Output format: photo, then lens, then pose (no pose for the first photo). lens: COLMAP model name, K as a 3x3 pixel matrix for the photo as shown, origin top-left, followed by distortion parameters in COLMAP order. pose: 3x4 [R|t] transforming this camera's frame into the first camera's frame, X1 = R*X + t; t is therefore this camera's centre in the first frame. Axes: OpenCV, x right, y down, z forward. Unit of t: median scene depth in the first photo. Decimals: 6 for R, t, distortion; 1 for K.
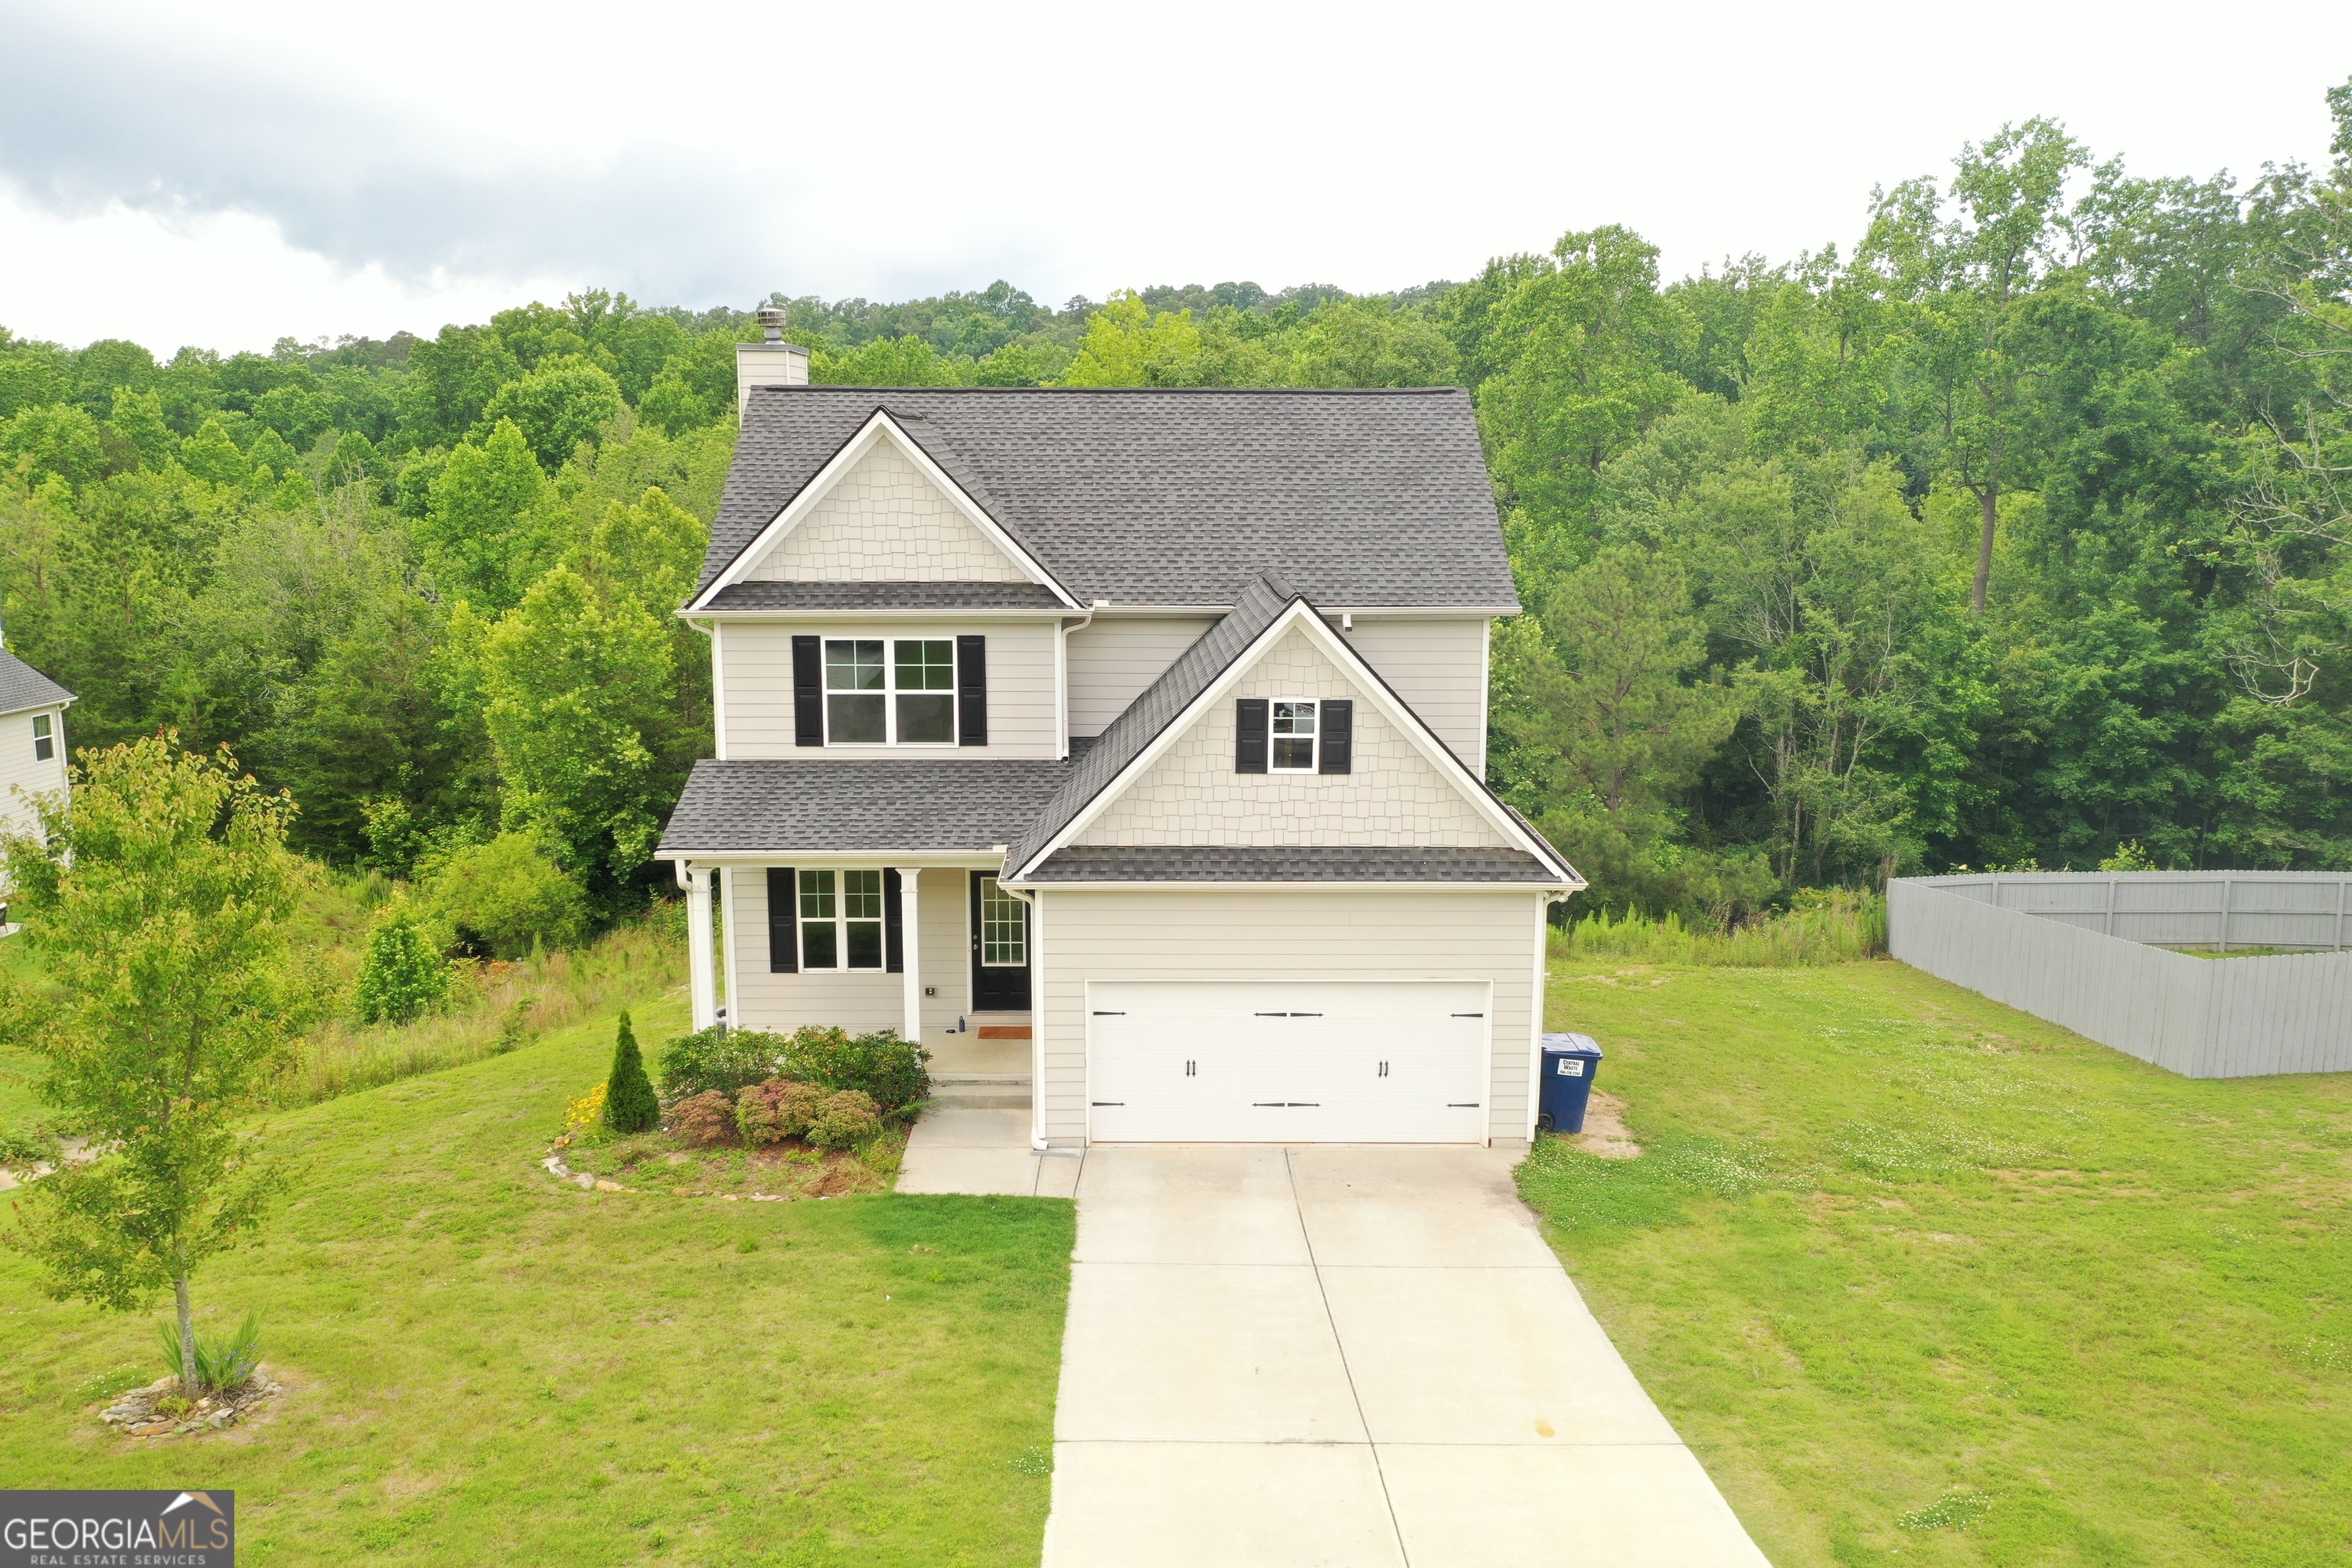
lens RADIAL K [[1858.9, 0, 1181.4], [0, 1858.9, 777.9], [0, 0, 1]] dist [0.004514, 0.001789]
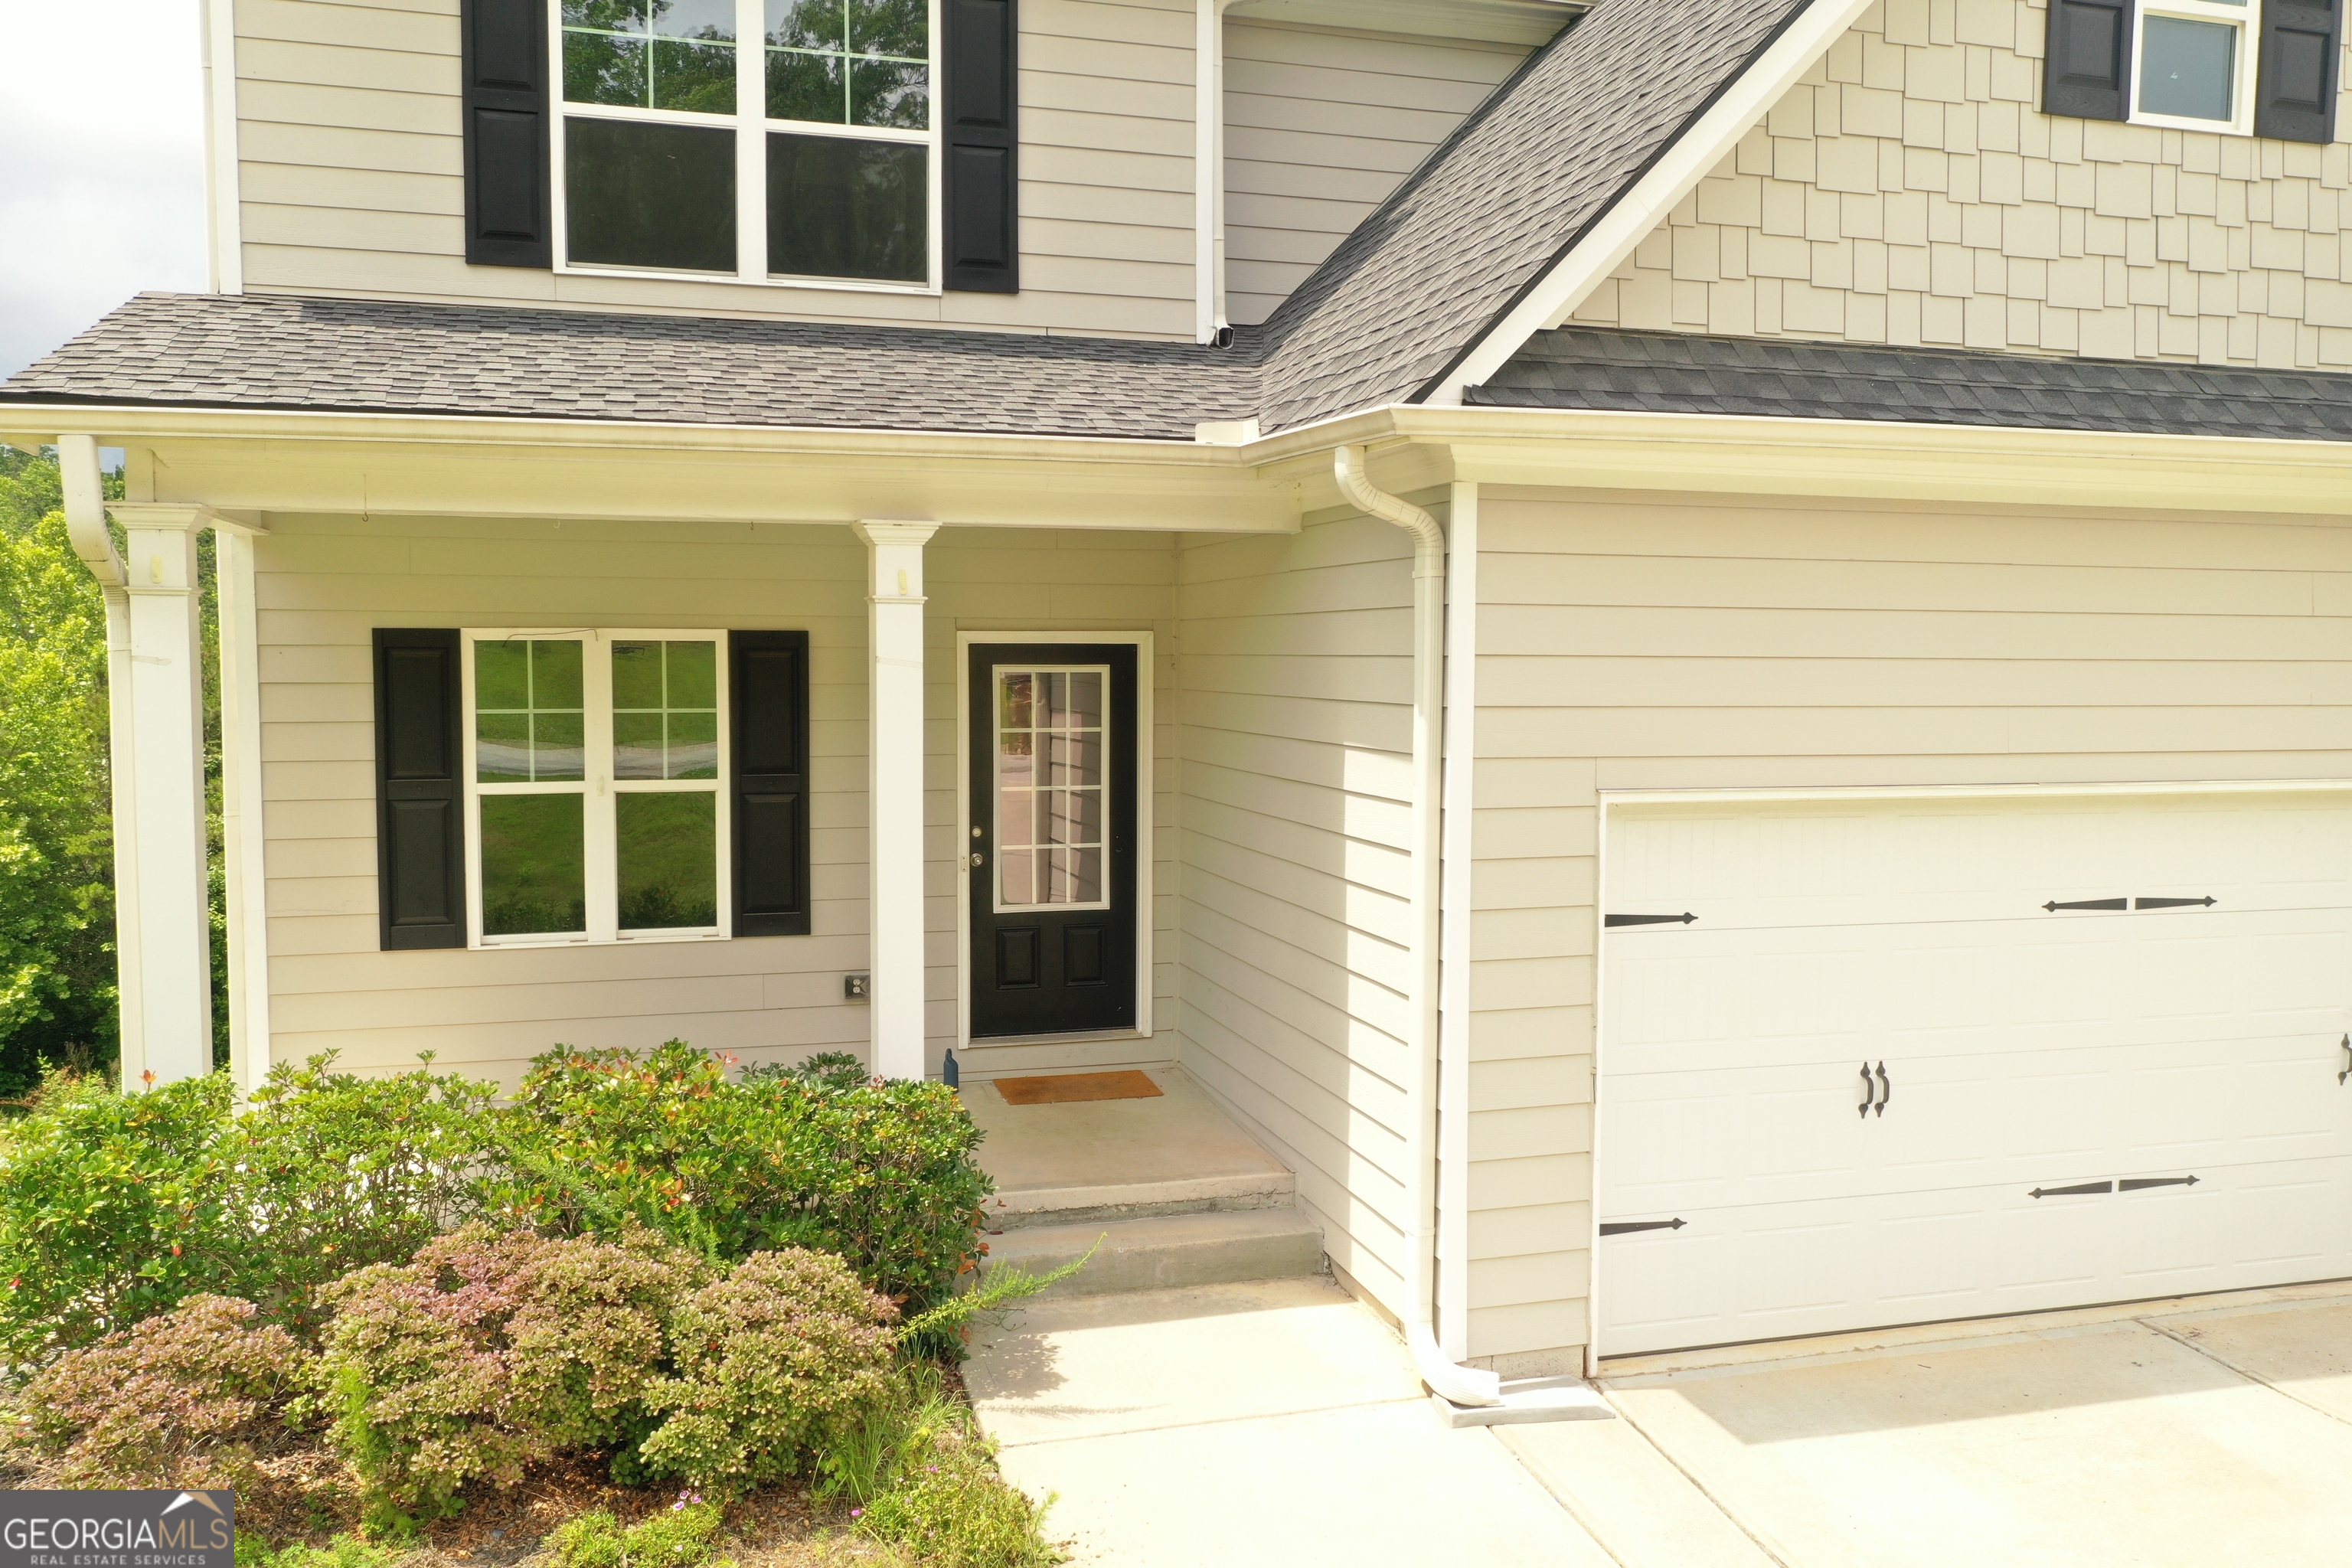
lens RADIAL K [[1858.9, 0, 1173.5], [0, 1858.9, 778.2], [0, 0, 1]] dist [0.004514, 0.001789]
pose [[0.965701, -0.019080, 0.258953, -0.189872], [0.047895, 0.993273, -0.105428, 0.130558], [-0.255200, 0.114215, 0.960119, 0.716523]]
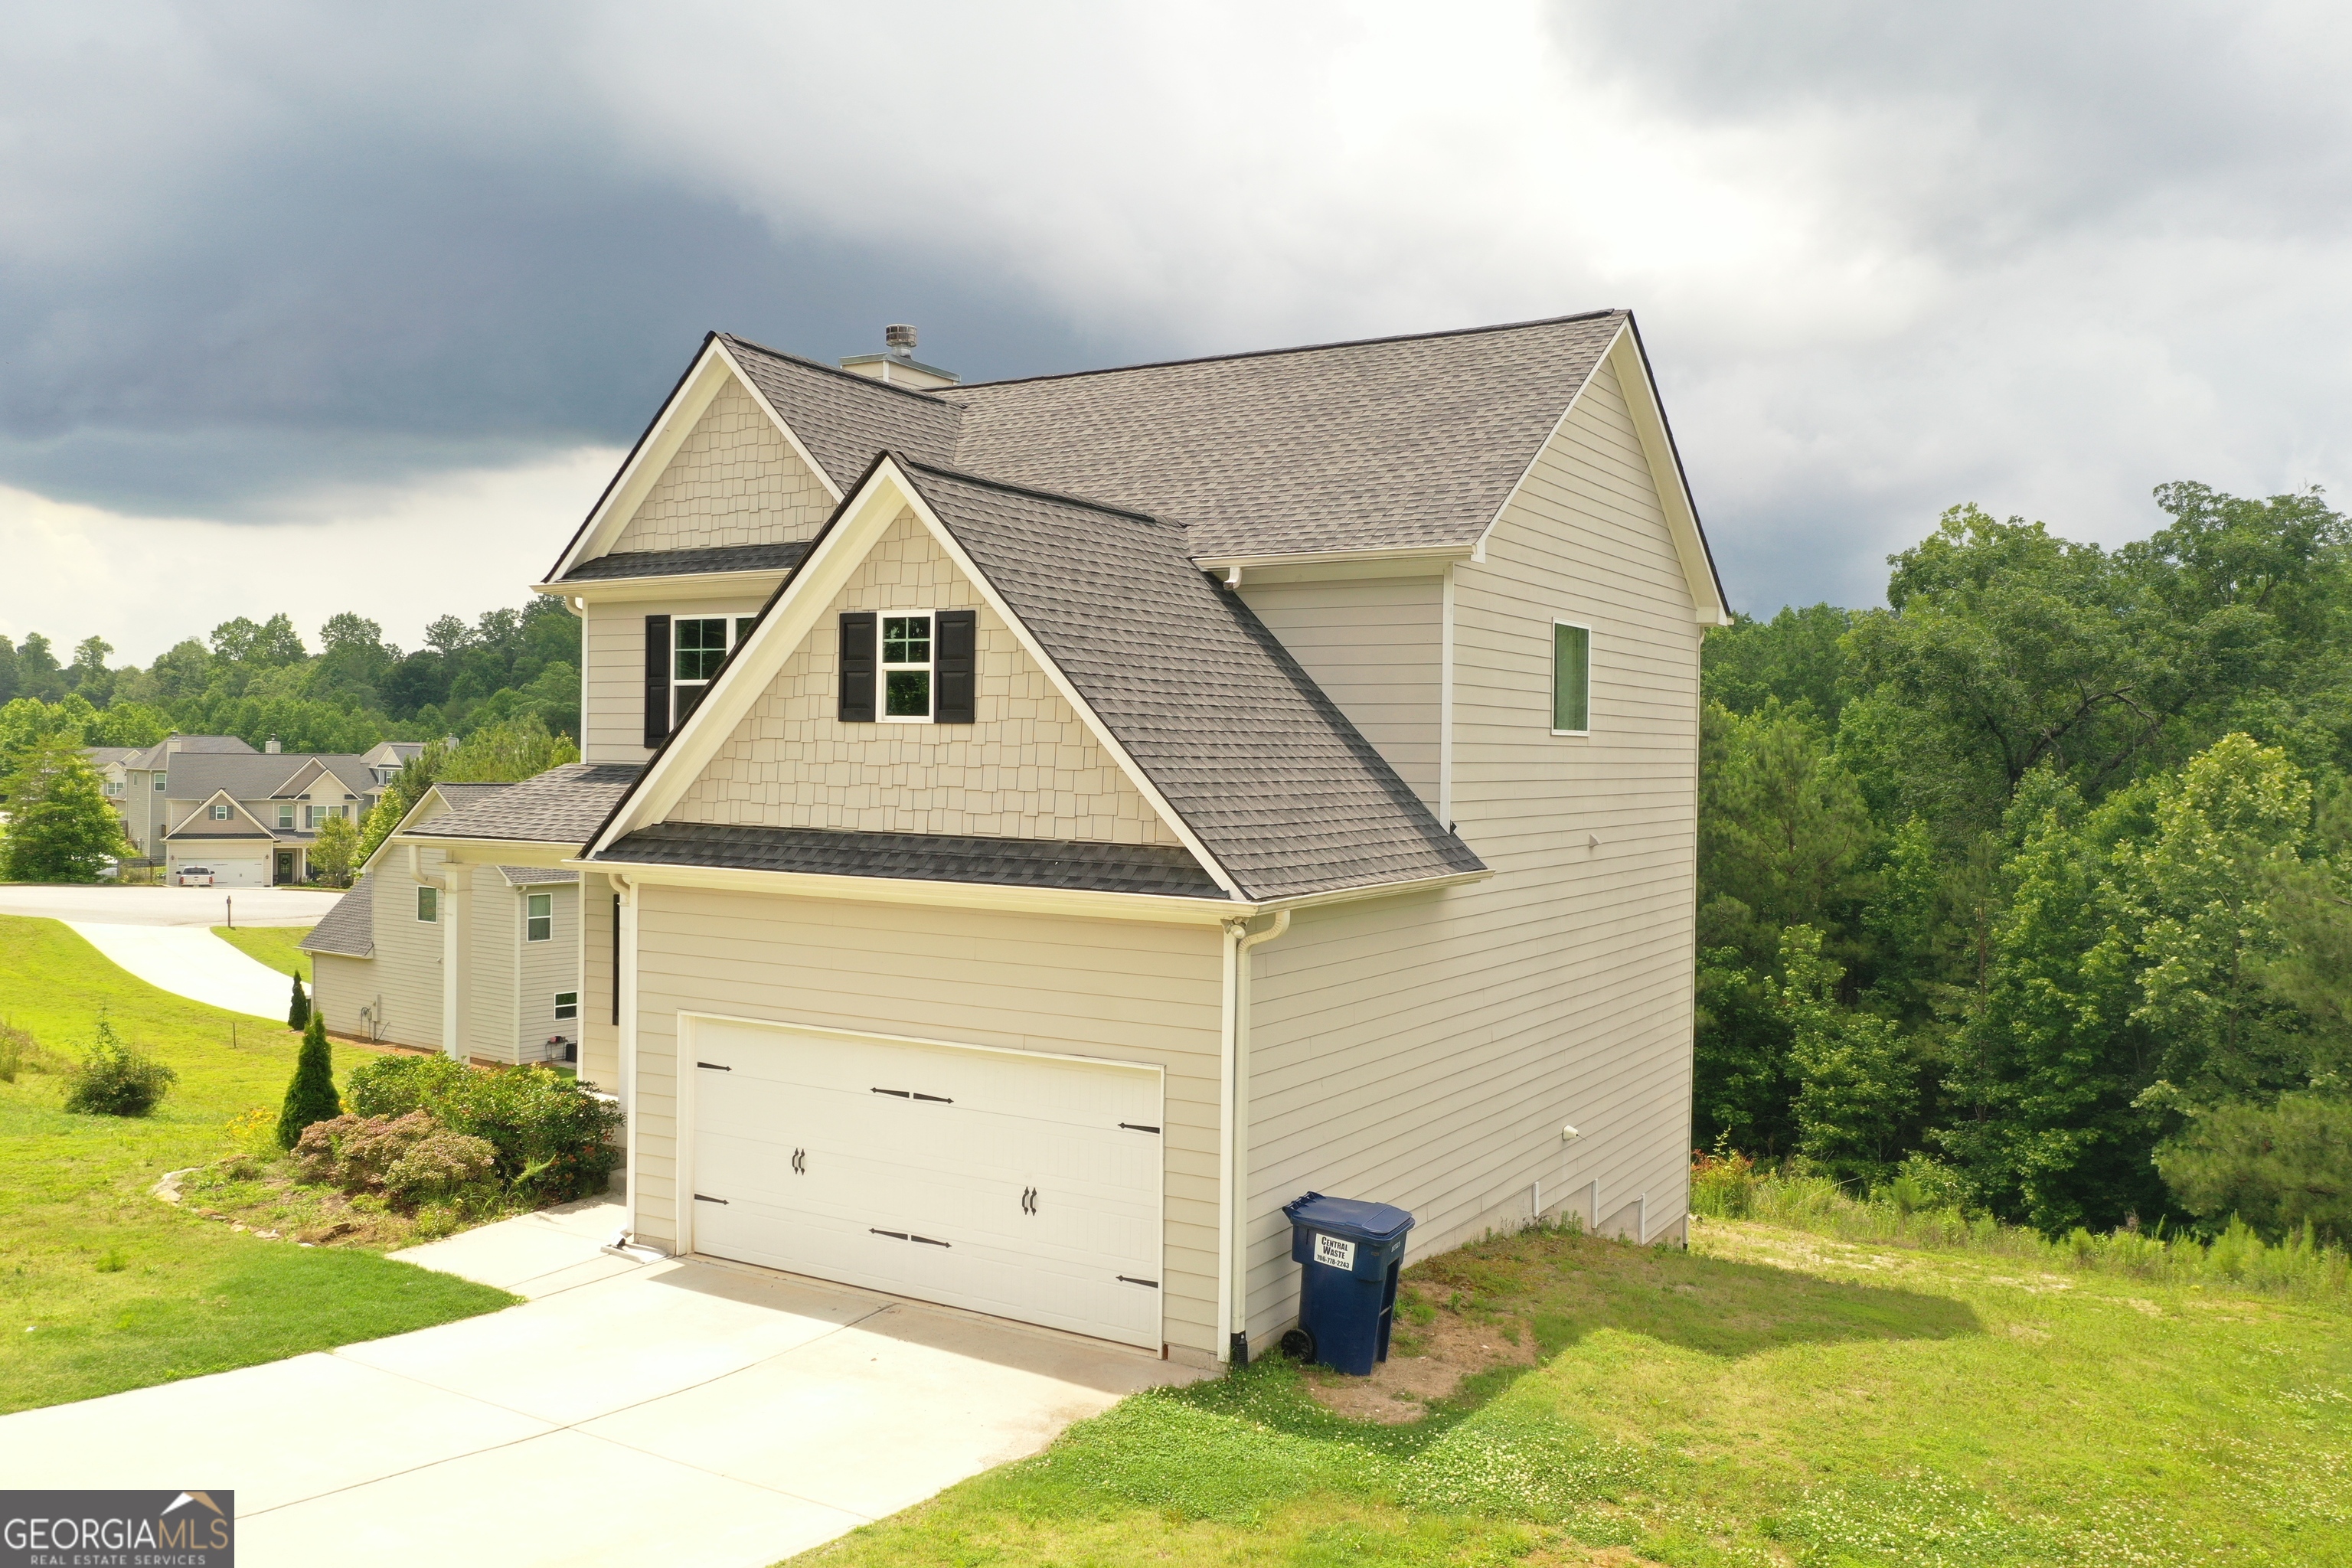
lens RADIAL K [[1858.9, 0, 1178.3], [0, 1858.9, 786.7], [0, 0, 1]] dist [0.004514, 0.001789]
pose [[0.851125, 0.017451, -0.524674, 0.480611], [-0.106583, 0.984376, -0.140158, 0.100654], [0.514030, 0.175213, 0.839686, 0.467542]]
